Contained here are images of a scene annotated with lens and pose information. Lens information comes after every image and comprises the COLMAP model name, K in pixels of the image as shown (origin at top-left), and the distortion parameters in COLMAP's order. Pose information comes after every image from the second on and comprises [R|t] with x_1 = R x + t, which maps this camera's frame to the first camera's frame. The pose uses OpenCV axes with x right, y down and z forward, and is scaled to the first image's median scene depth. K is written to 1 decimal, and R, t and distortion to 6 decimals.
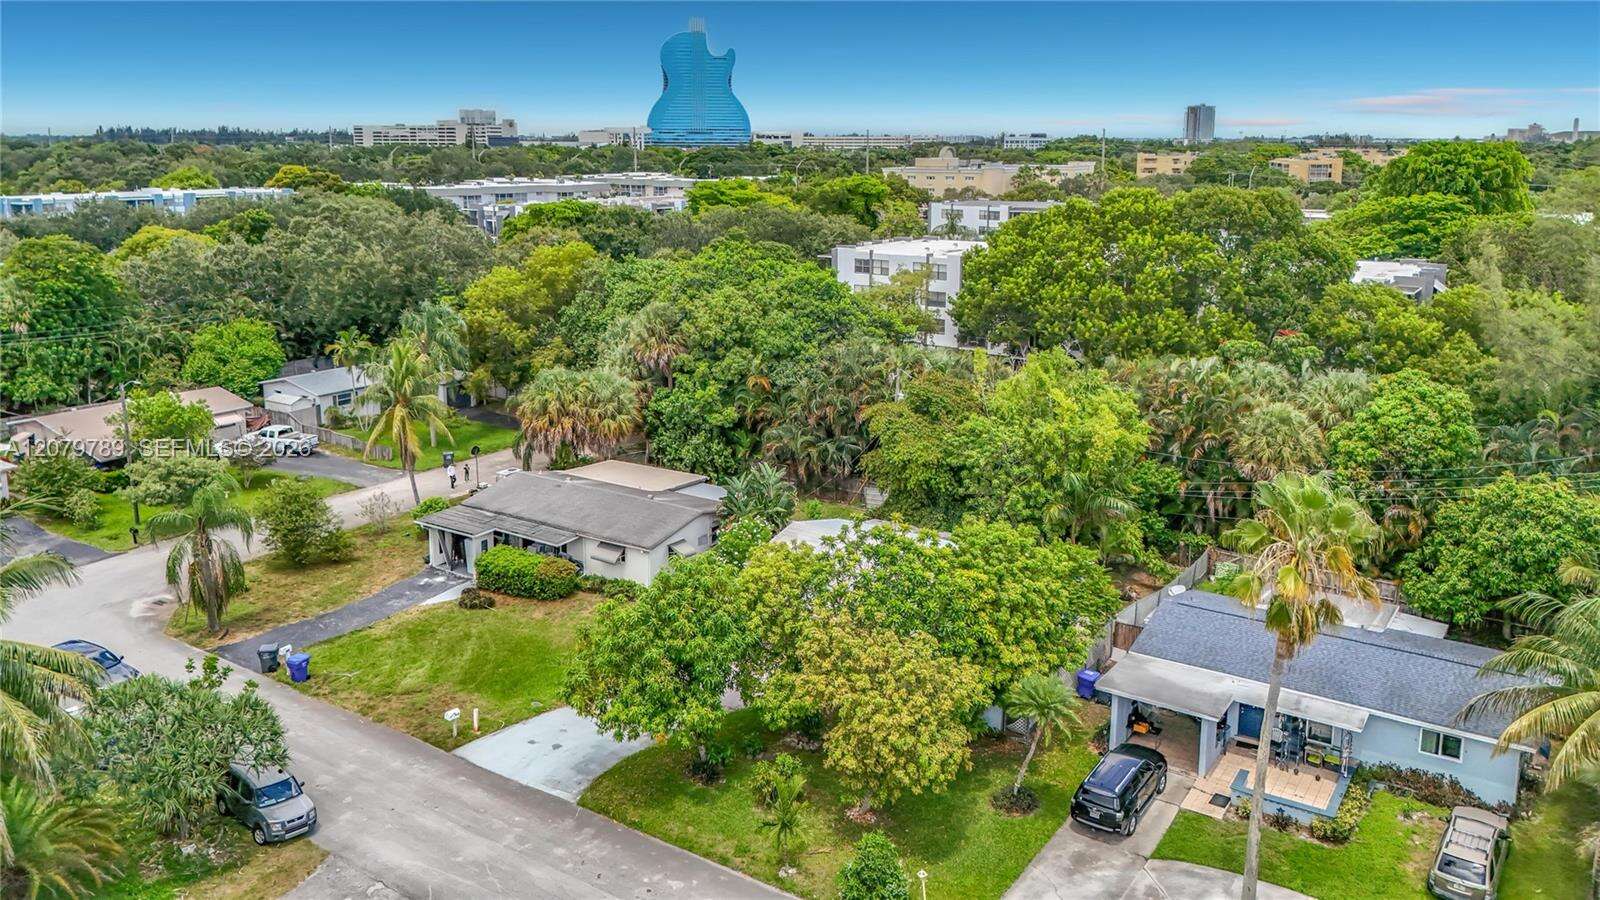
lens RADIAL K [[1224.3, 0, 780.0], [0, 1224.3, 397.1], [0, 0, 1]] dist [0.020372, -0.027520]
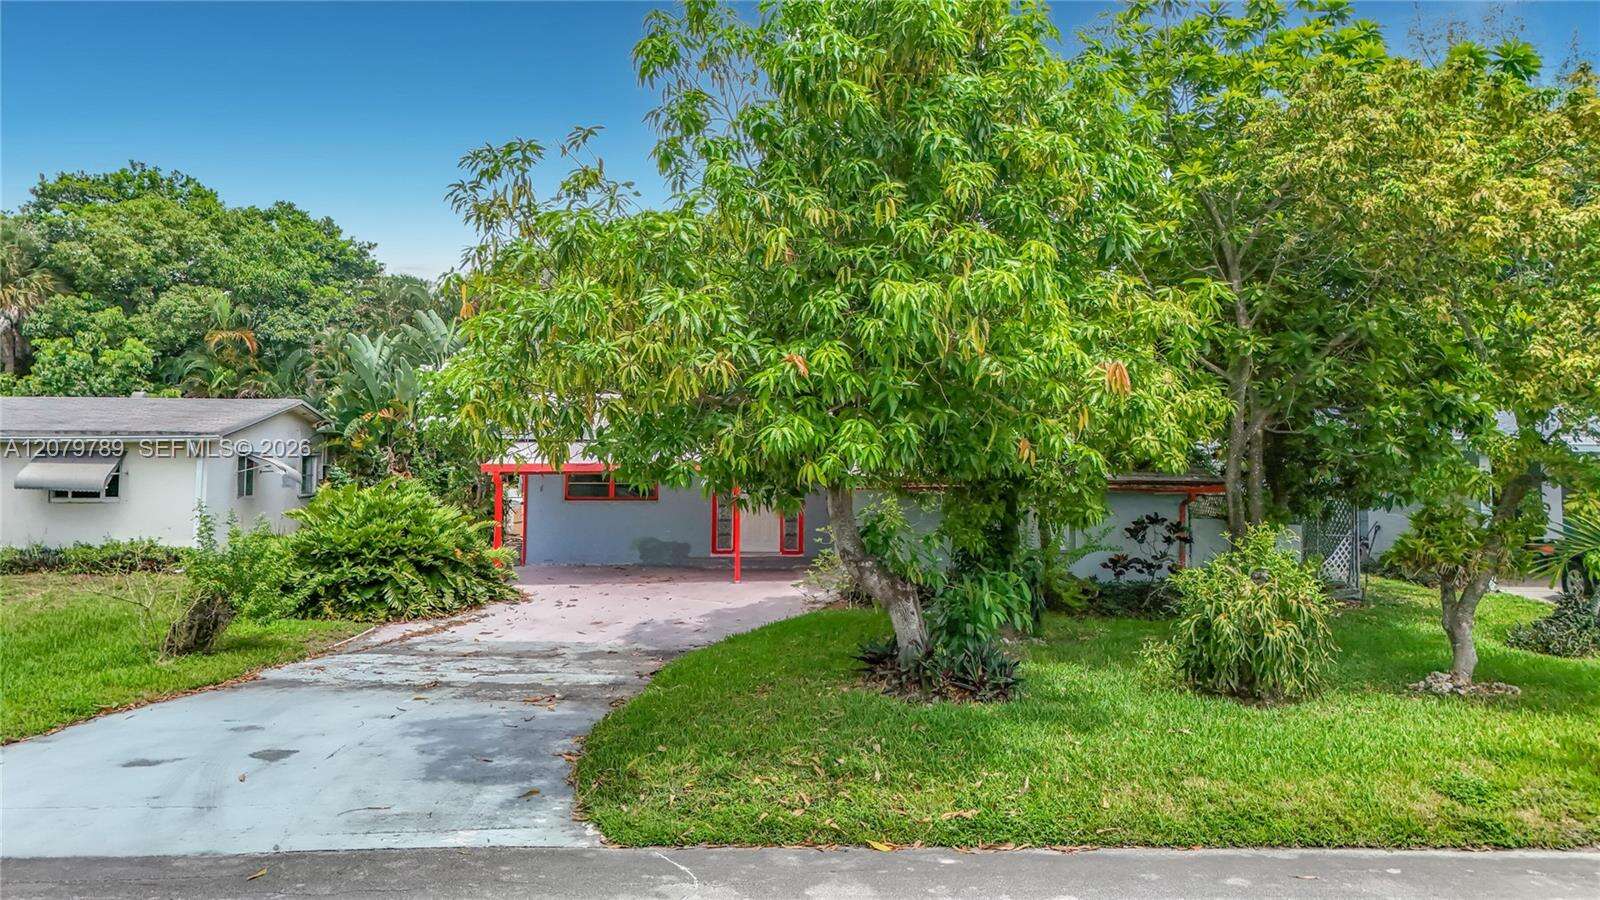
lens RADIAL K [[1224.3, 0, 782.0], [0, 1224.3, 372.4], [0, 0, 1]] dist [0.020372, -0.027520]
pose [[0.808770, 0.043391, 0.586522, -0.179360], [0.118111, 0.964974, -0.234256, 0.205532], [-0.576143, 0.258734, 0.775317, 0.539554]]
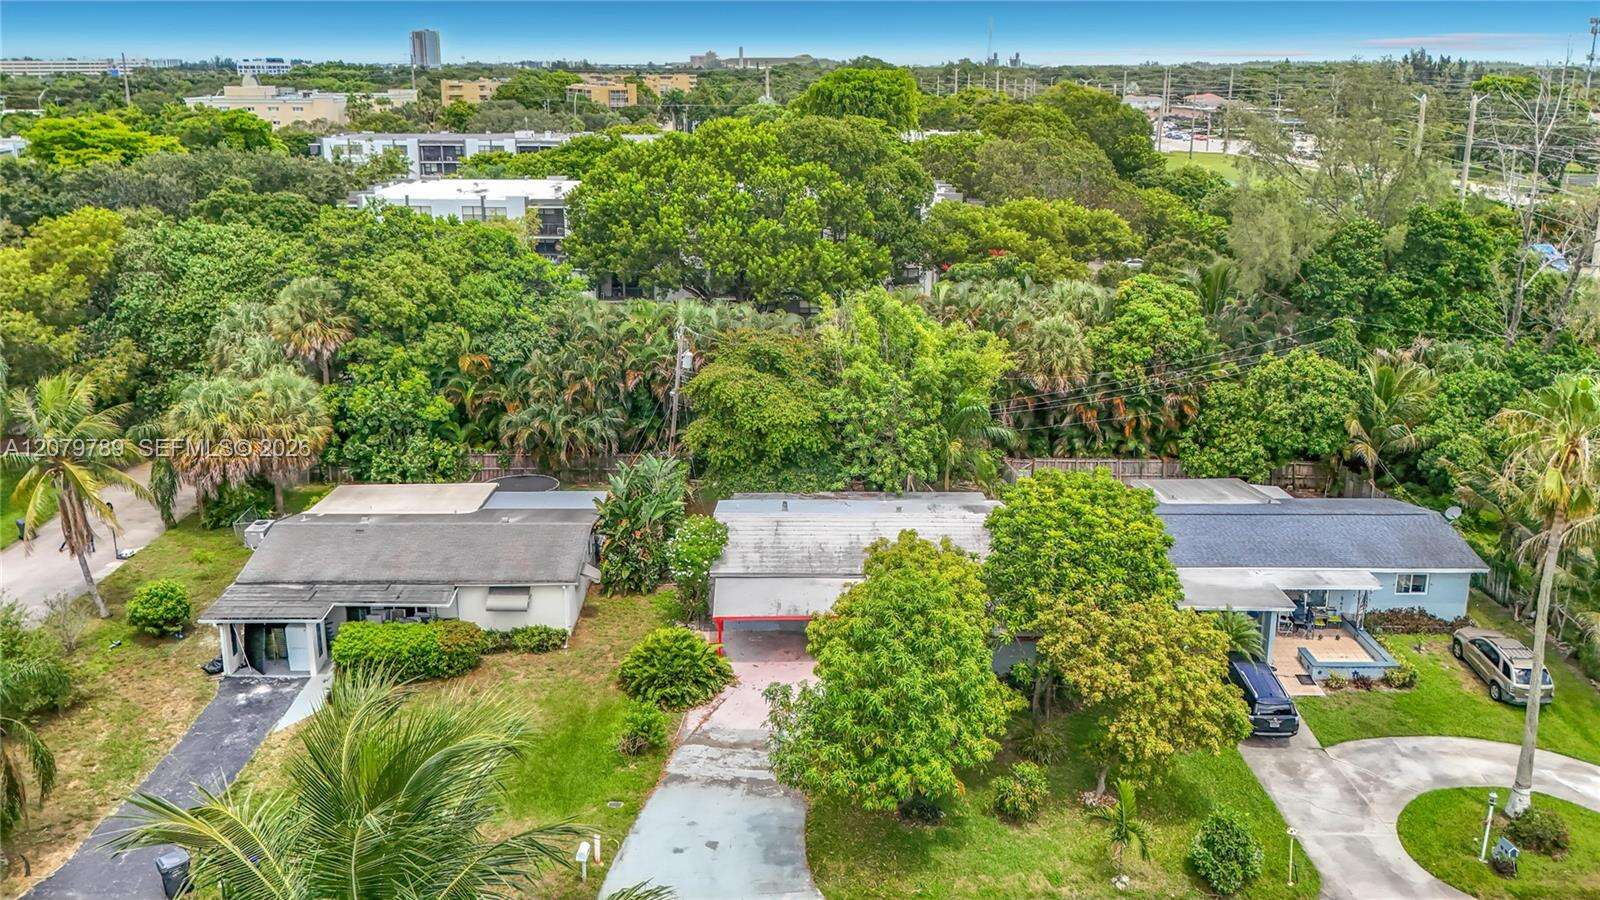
lens RADIAL K [[1224.3, 0, 778.9], [0, 1224.3, 404.5], [0, 0, 1]] dist [0.020372, -0.027520]
pose [[0.820942, -0.151363, 0.550584, -0.396888], [0.116292, 0.988337, 0.098312, -0.052650], [-0.559044, -0.016680, 0.828970, 0.233124]]
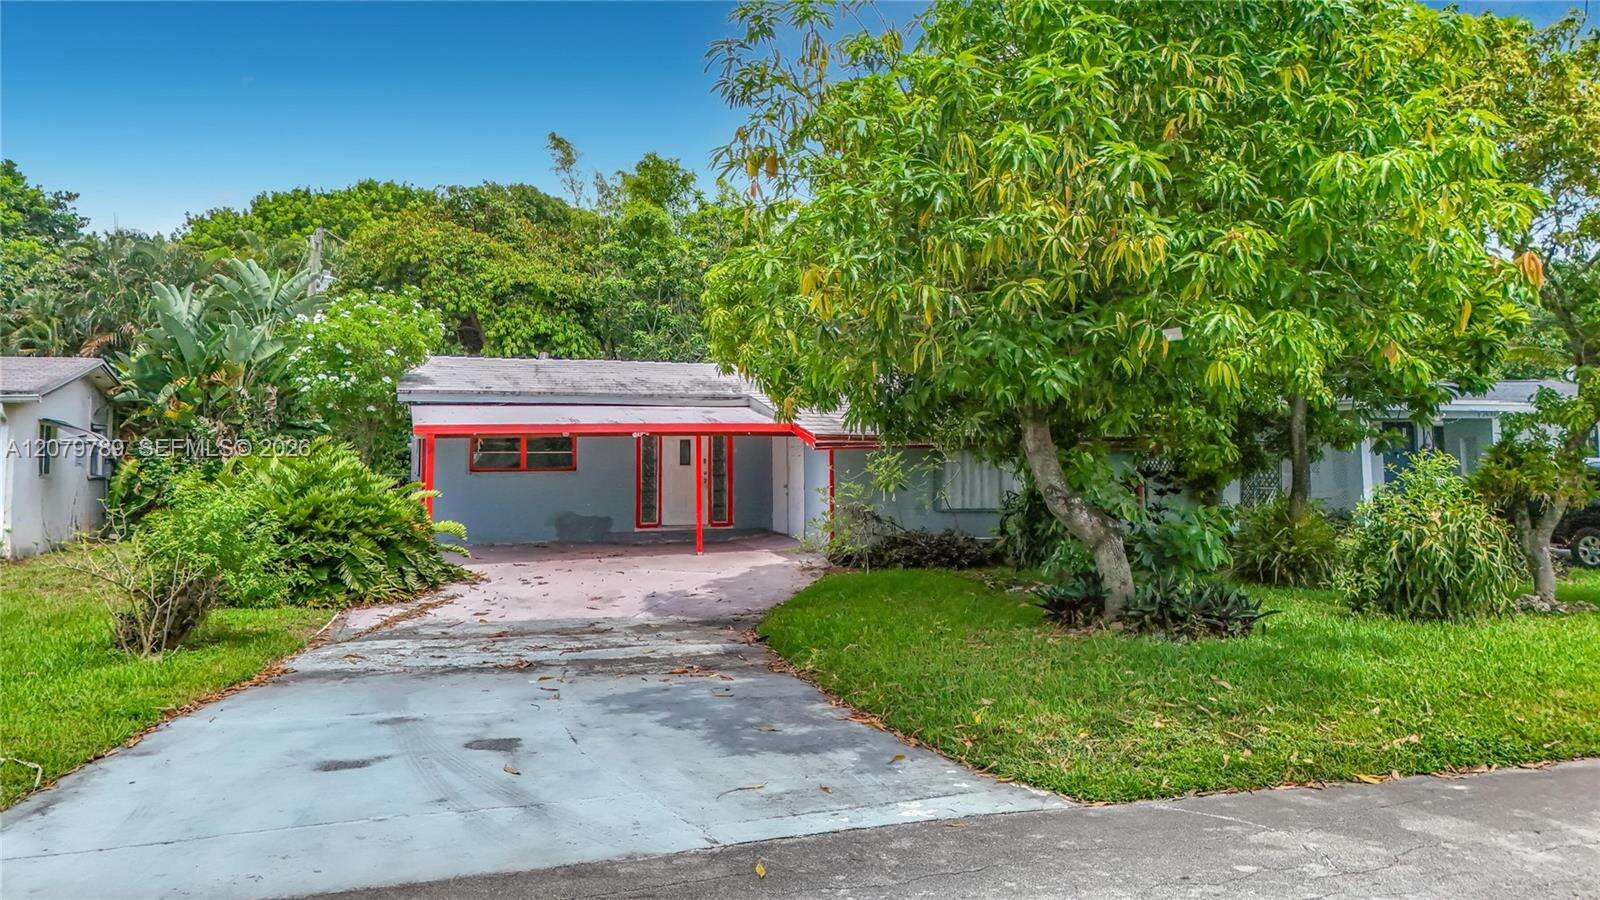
lens RADIAL K [[1224.3, 0, 786.1], [0, 1224.3, 394.6], [0, 0, 1]] dist [0.020372, -0.027520]
pose [[0.609478, 0.037062, 0.791937, -0.223812], [0.170472, 0.969415, -0.176563, 0.200149], [-0.774259, 0.242614, 0.584518, 0.617000]]
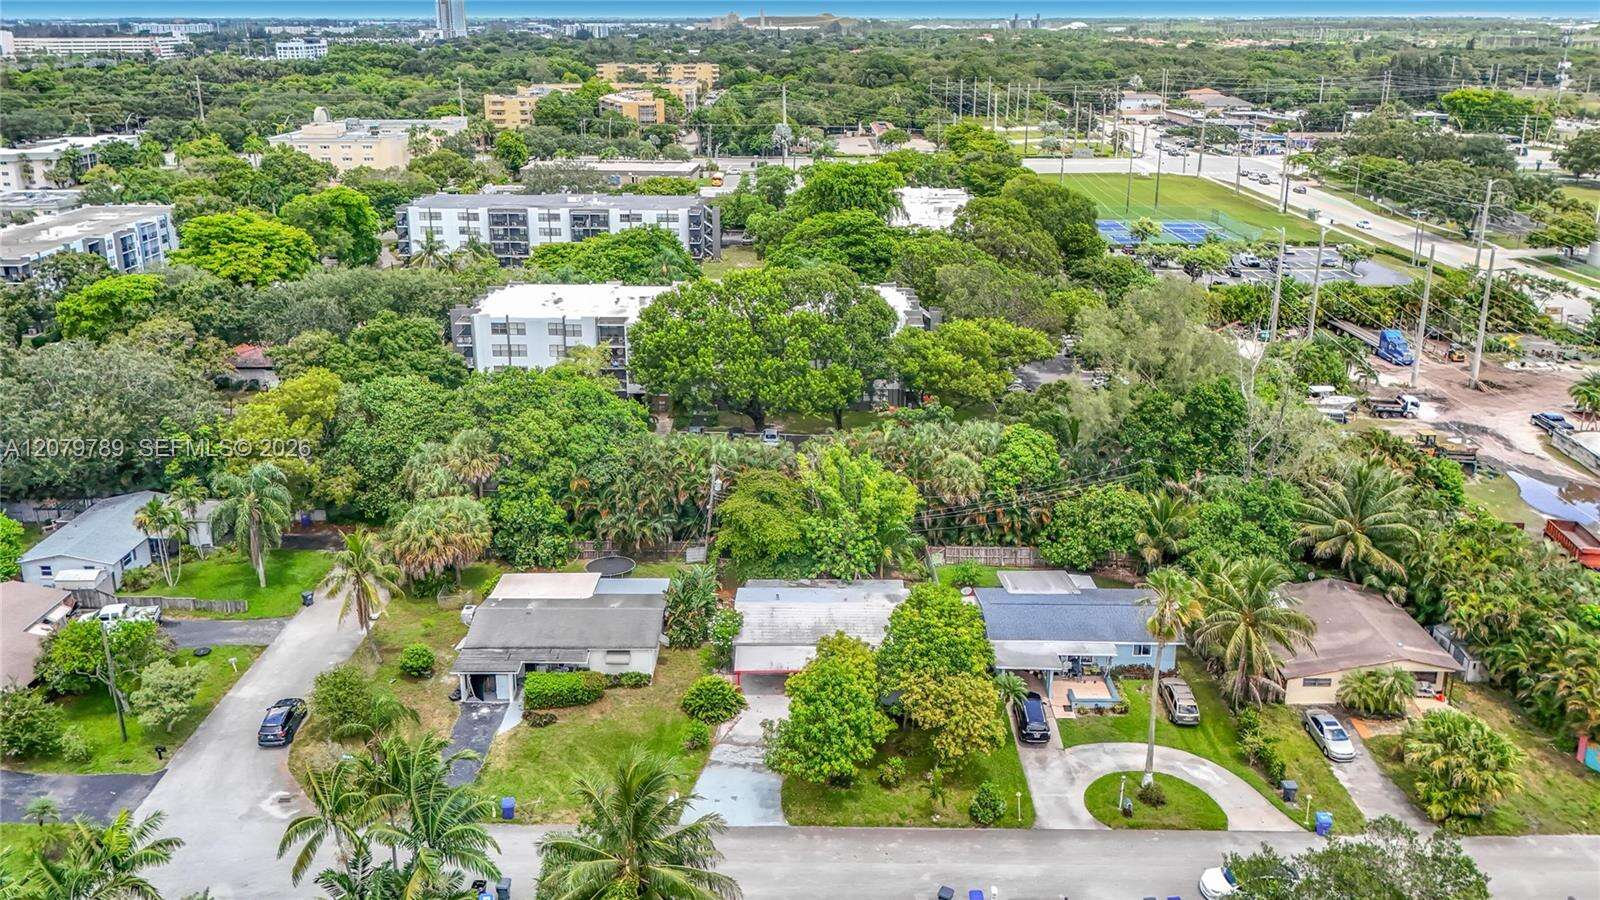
lens RADIAL K [[1224.3, 0, 784.6], [0, 1224.3, 398.1], [0, 0, 1]] dist [0.020372, -0.027520]
pose [[0.828179, -0.166571, 0.535139, -0.649657], [0.114128, 0.984930, 0.129952, -0.307807], [-0.548720, -0.046549, 0.834709, -0.241740]]
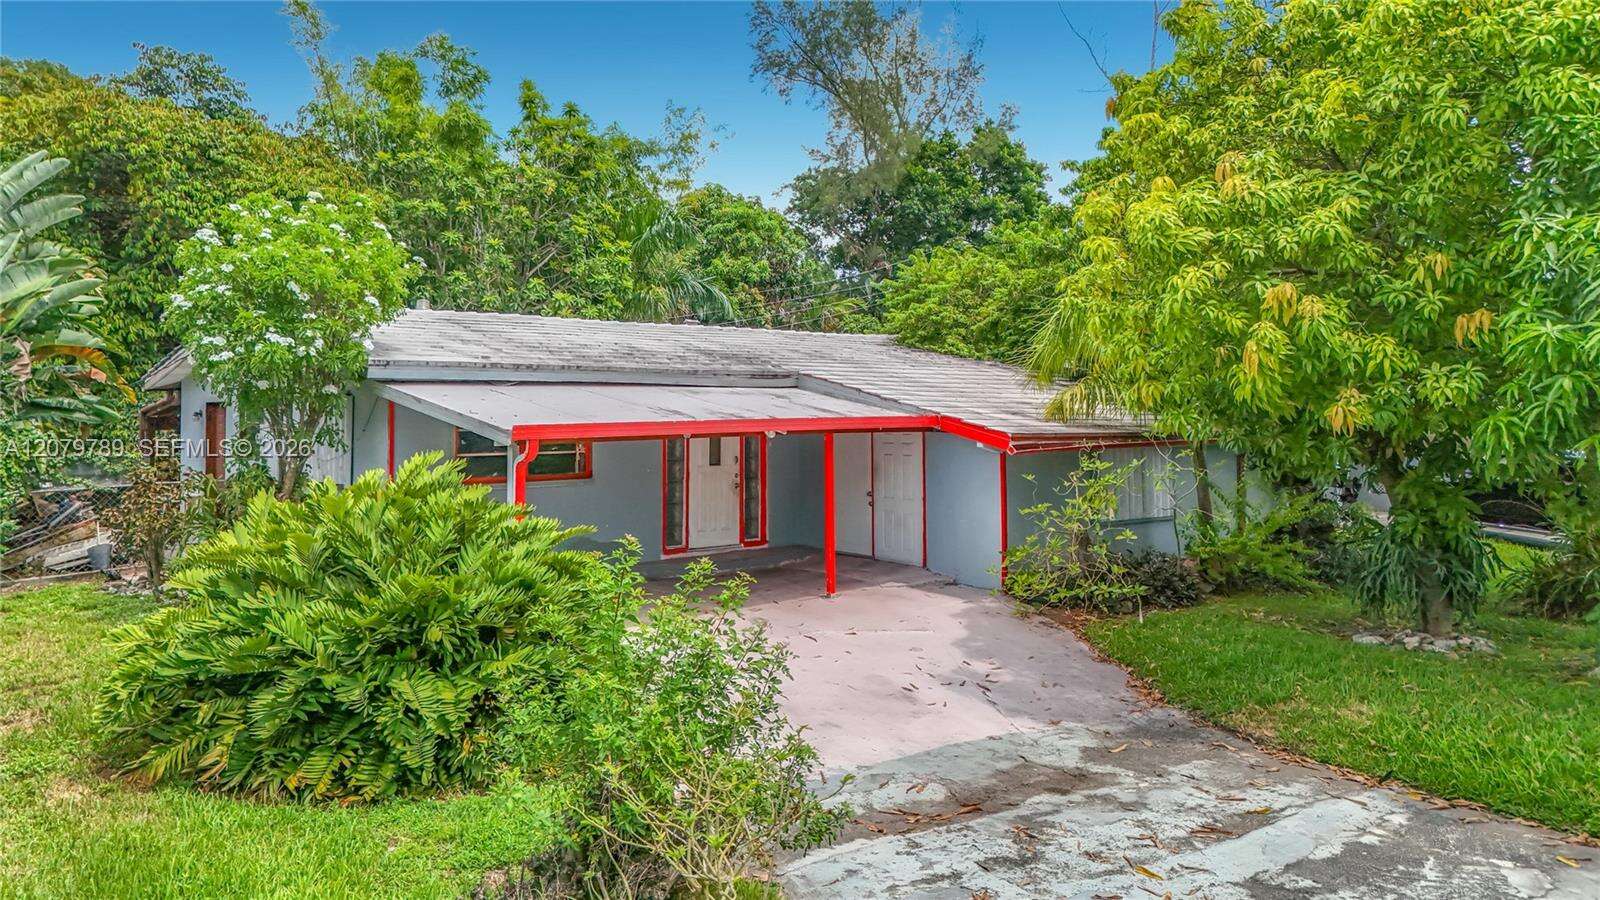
lens RADIAL K [[1224.3, 0, 782.1], [0, 1224.3, 386.6], [0, 0, 1]] dist [0.020372, -0.027520]
pose [[0.220497, 0.011853, 0.975316, -0.211867], [0.202662, 0.977547, -0.057698, 0.152964], [-0.954101, 0.210382, 0.213144, 0.782116]]
